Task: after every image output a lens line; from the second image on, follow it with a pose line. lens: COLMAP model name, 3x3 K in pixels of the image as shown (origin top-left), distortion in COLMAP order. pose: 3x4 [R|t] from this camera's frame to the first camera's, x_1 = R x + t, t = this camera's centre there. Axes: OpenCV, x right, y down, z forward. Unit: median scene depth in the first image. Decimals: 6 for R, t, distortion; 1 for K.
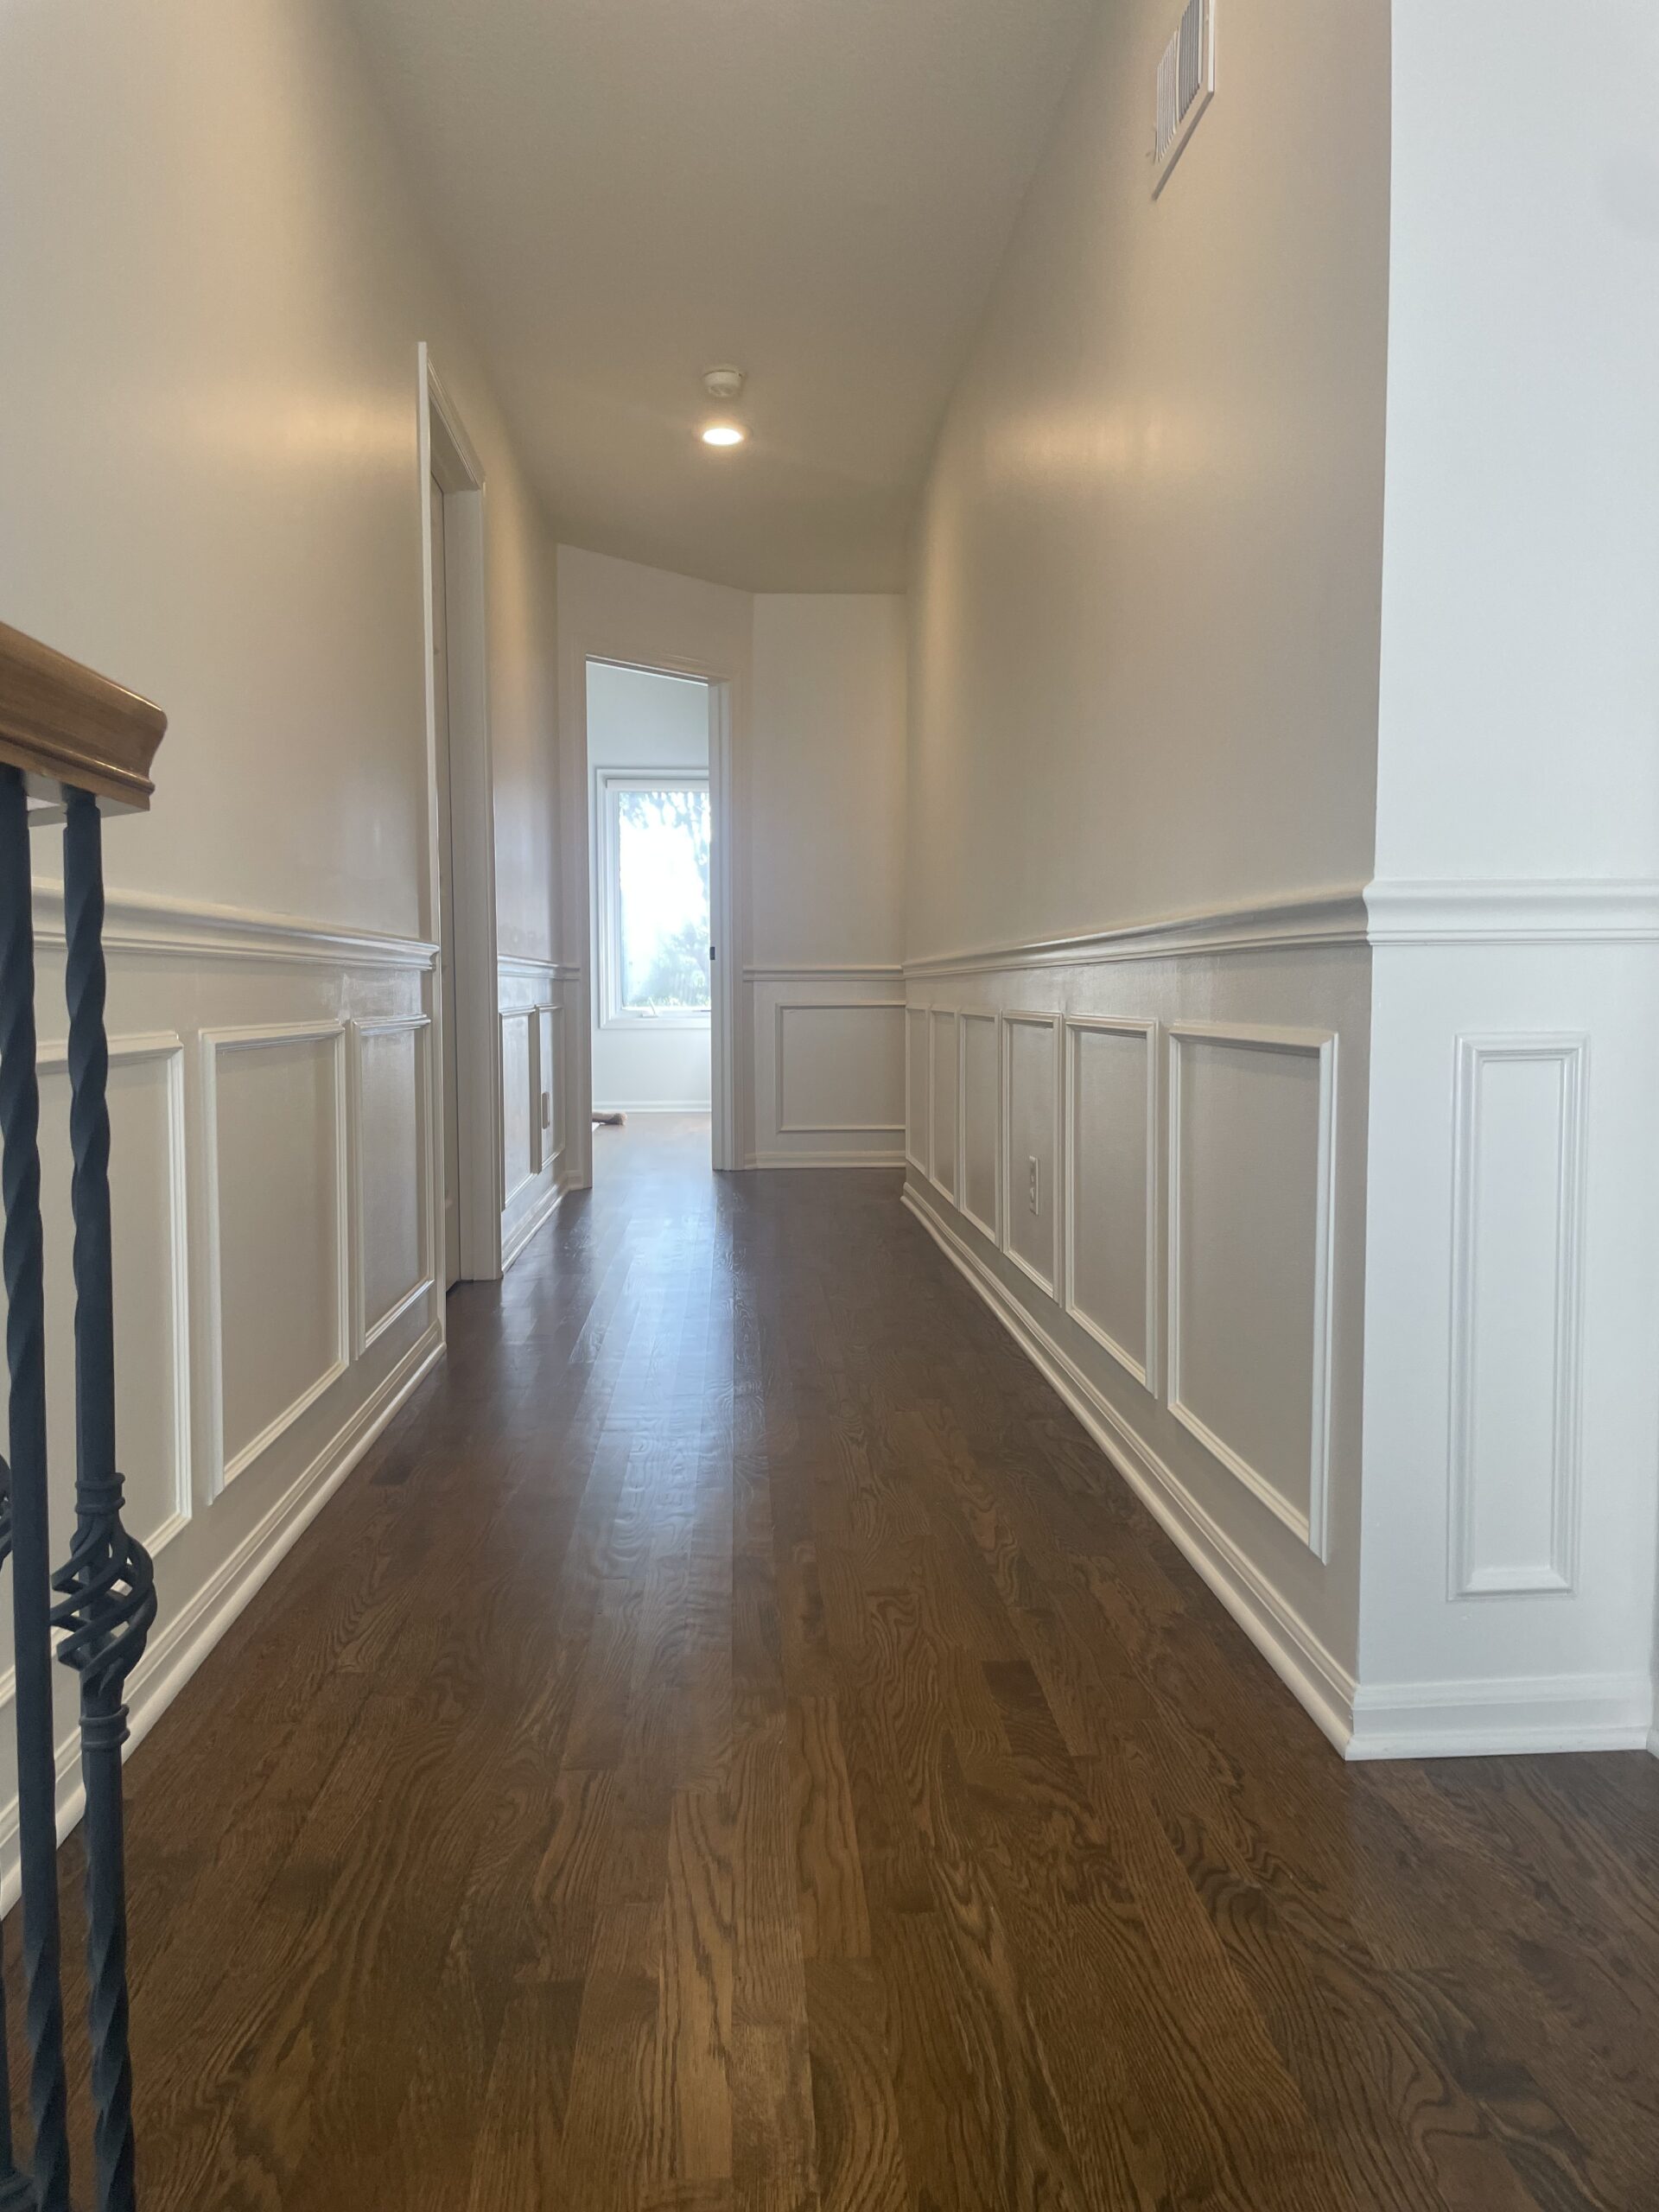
lens RADIAL K [[1669.6, 0, 818.2], [0, 1669.6, 1078.4], [0, 0, 1]] dist [0.092138, -0.121010]
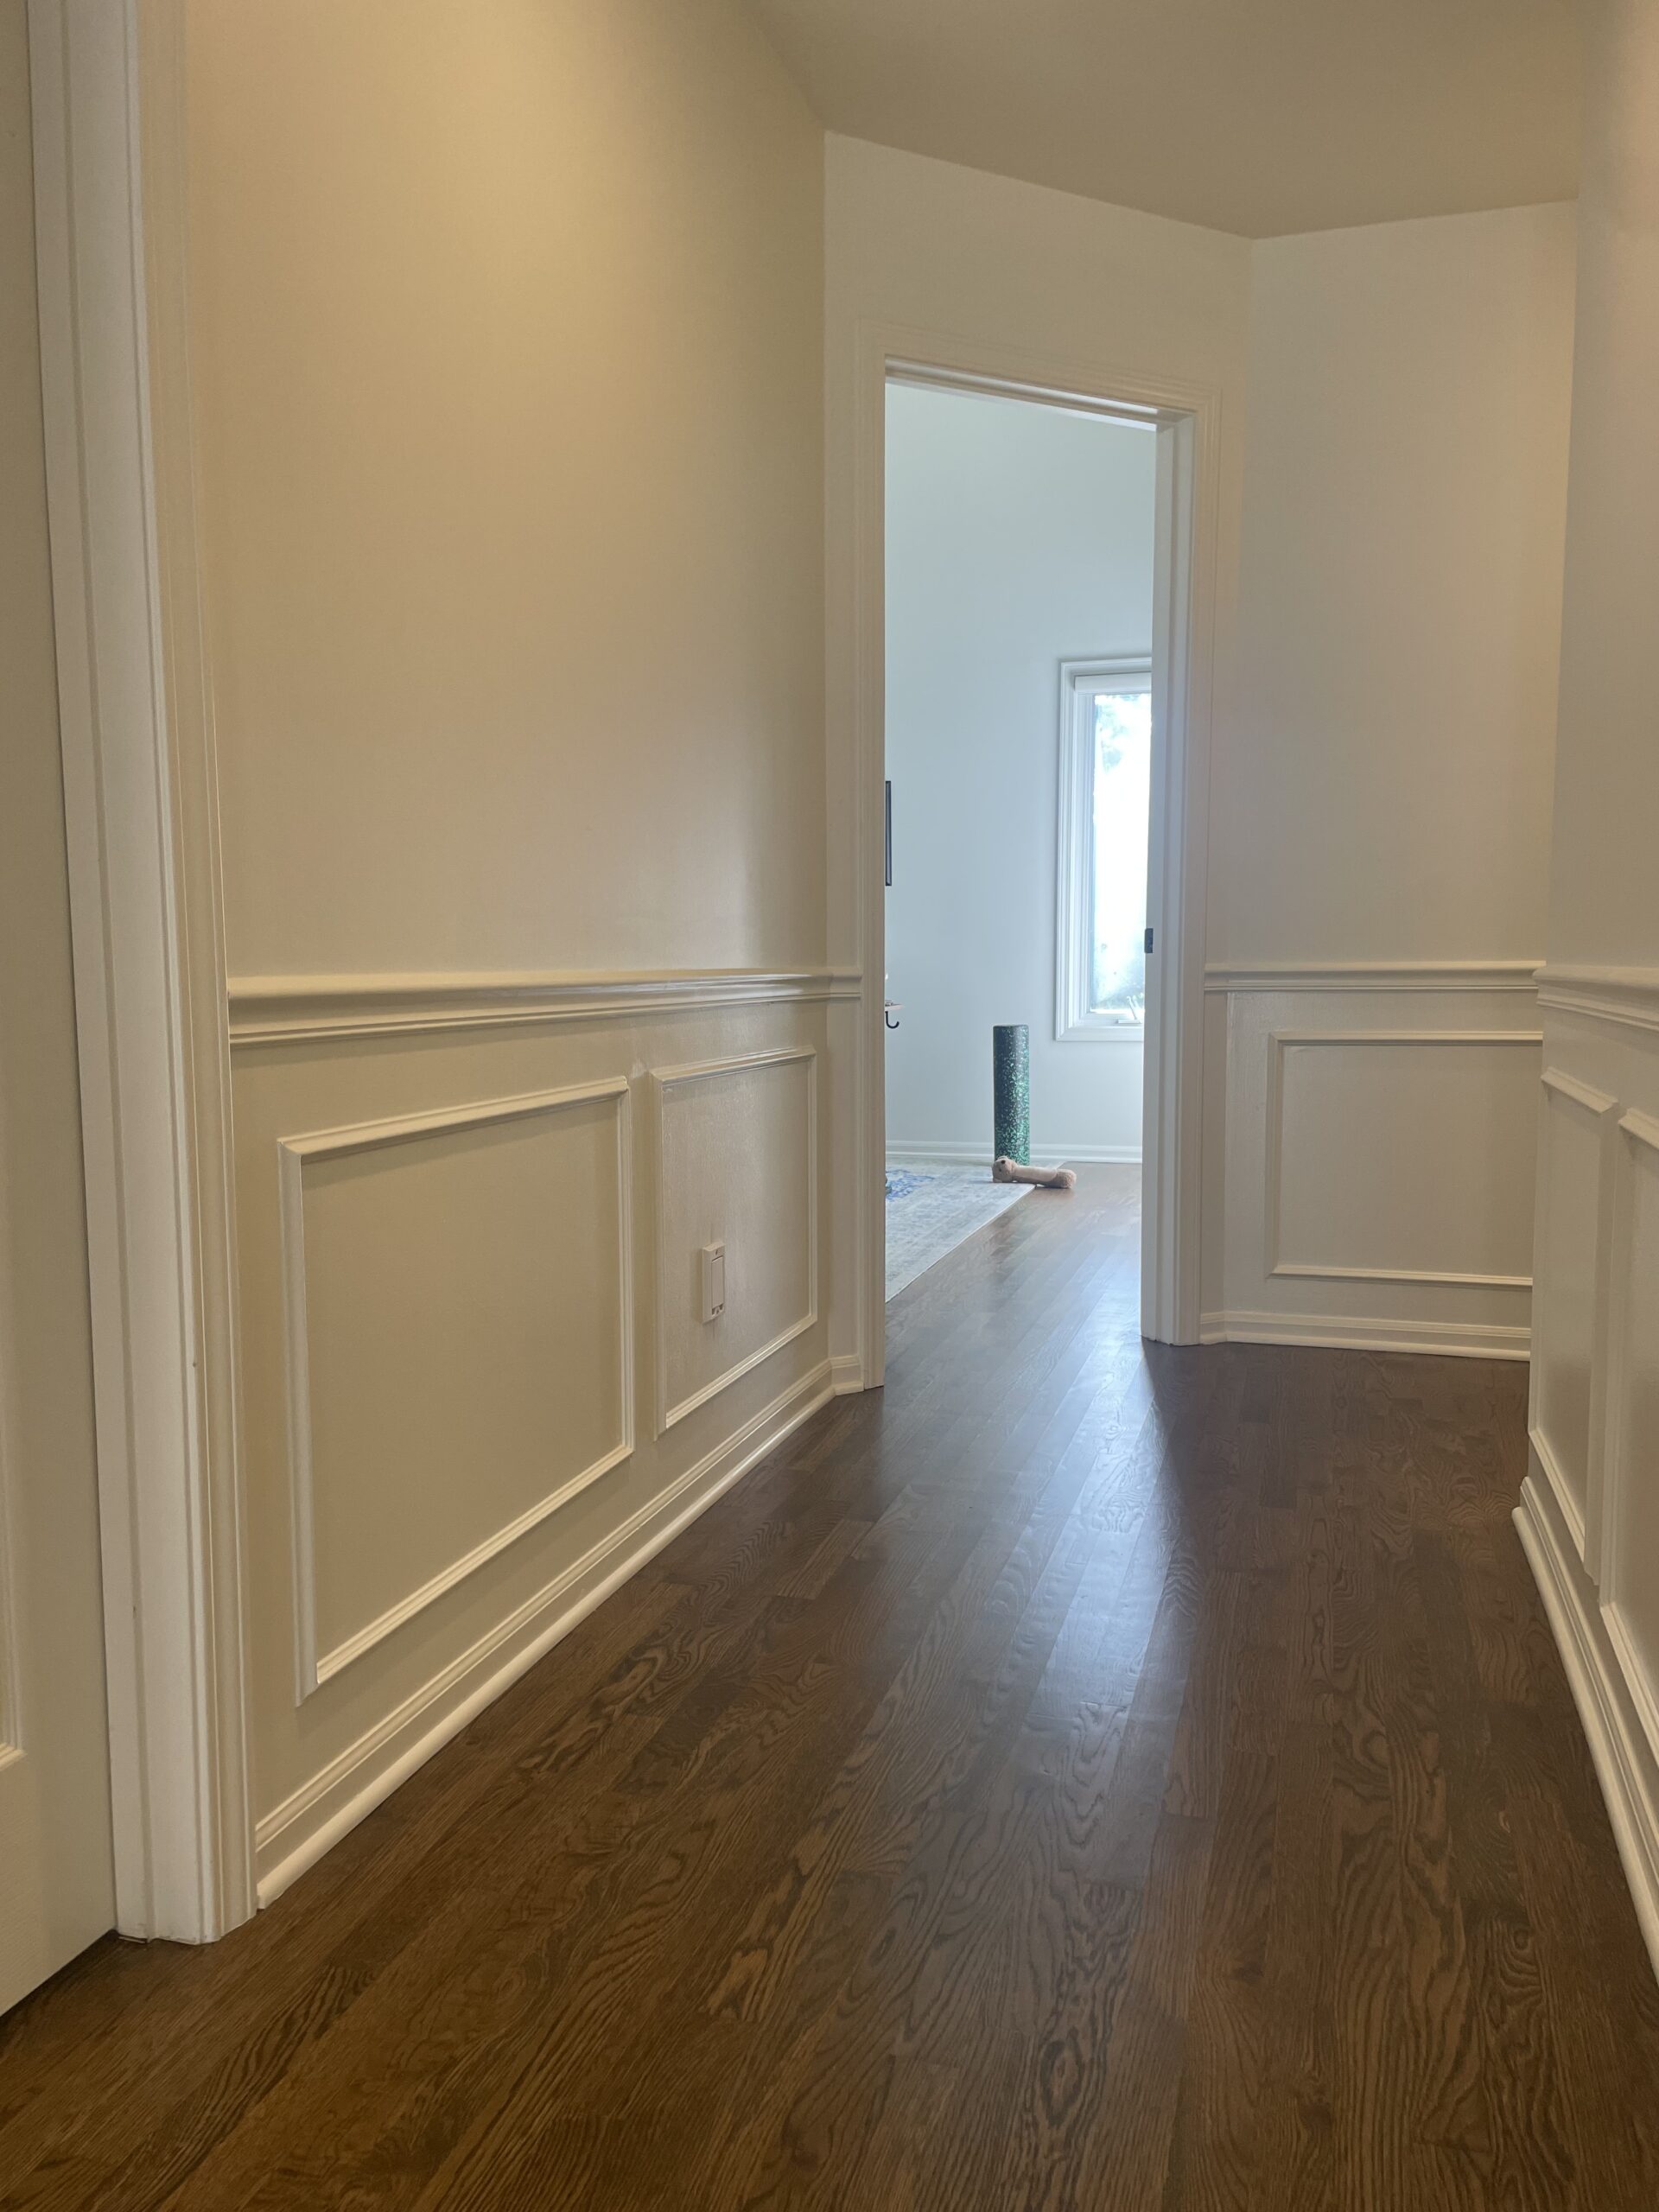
lens RADIAL K [[1669.6, 0, 822.0], [0, 1669.6, 1117.2], [0, 0, 1]] dist [0.092138, -0.121010]
pose [[0.940137, 0.030468, -0.339432, 0.036027], [-0.015950, 0.998838, 0.045481, -0.064054], [0.340424, -0.037344, 0.939530, 0.709353]]
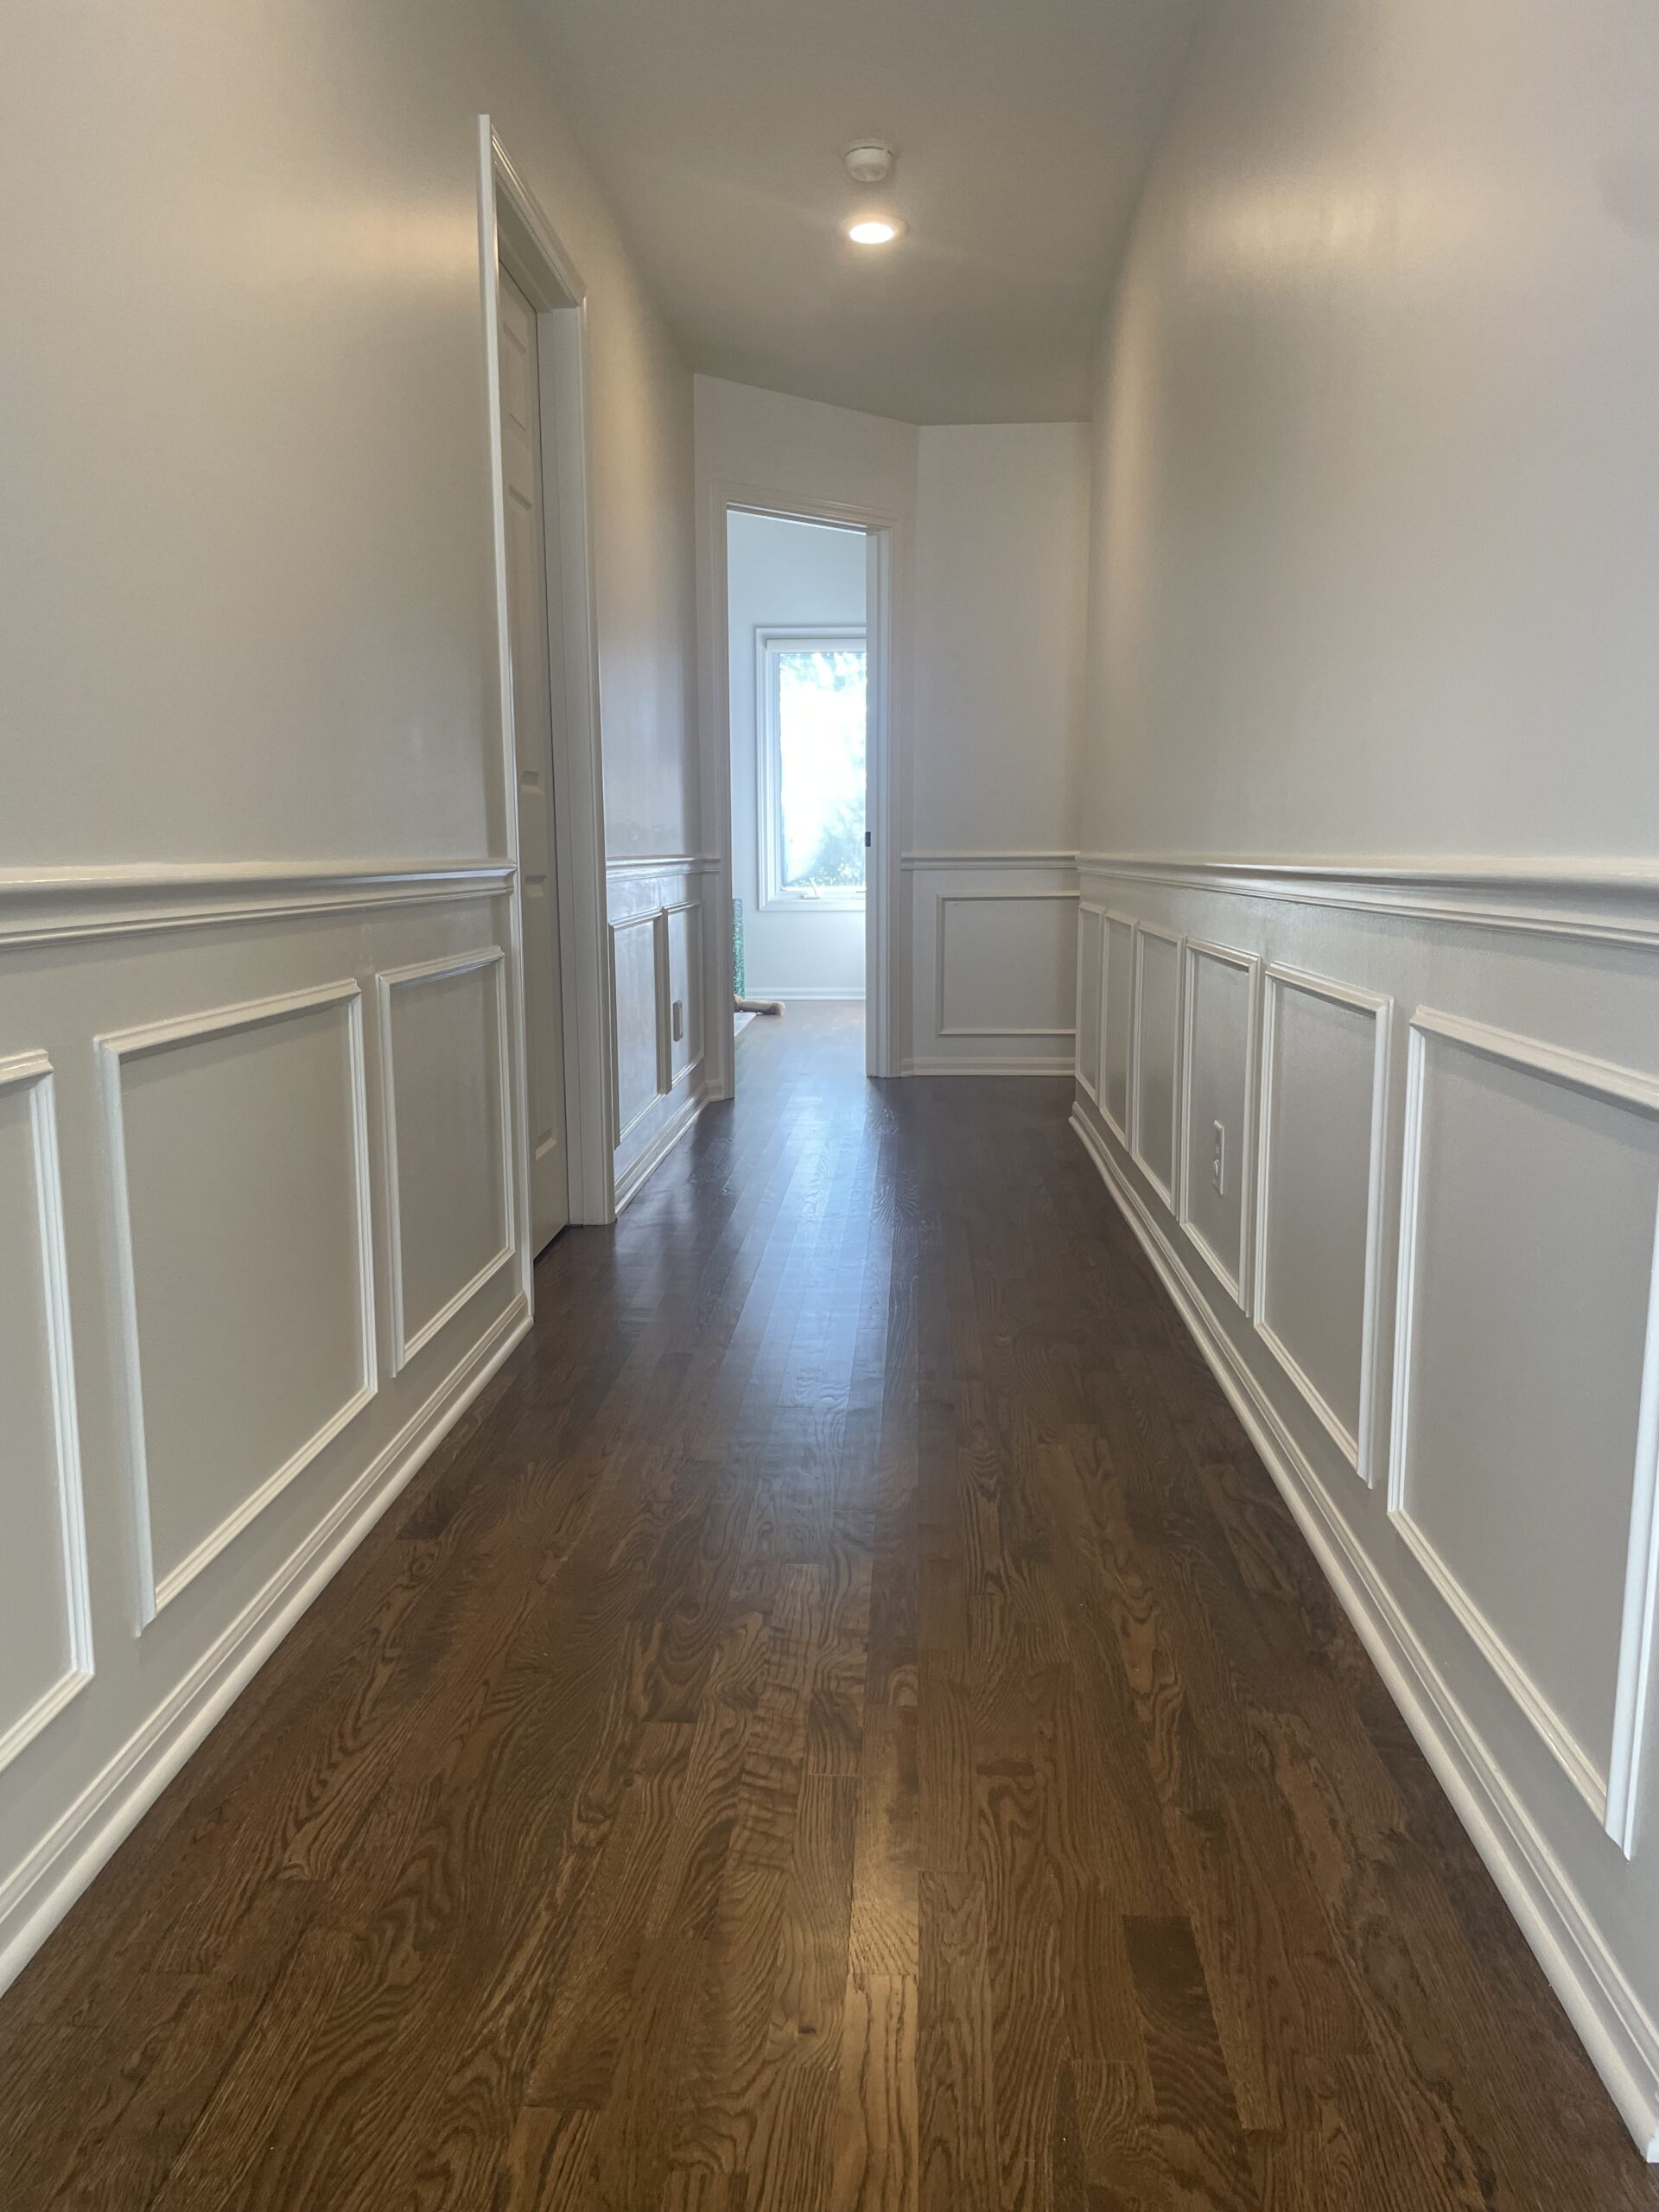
lens RADIAL K [[1669.6, 0, 829.9], [0, 1669.6, 1109.9], [0, 0, 1]] dist [0.092138, -0.121010]
pose [[0.994710, 0.015087, -0.101612, 0.017136], [-0.004618, 0.994723, 0.102492, -0.033785], [0.102622, -0.101480, 0.989530, 0.125958]]
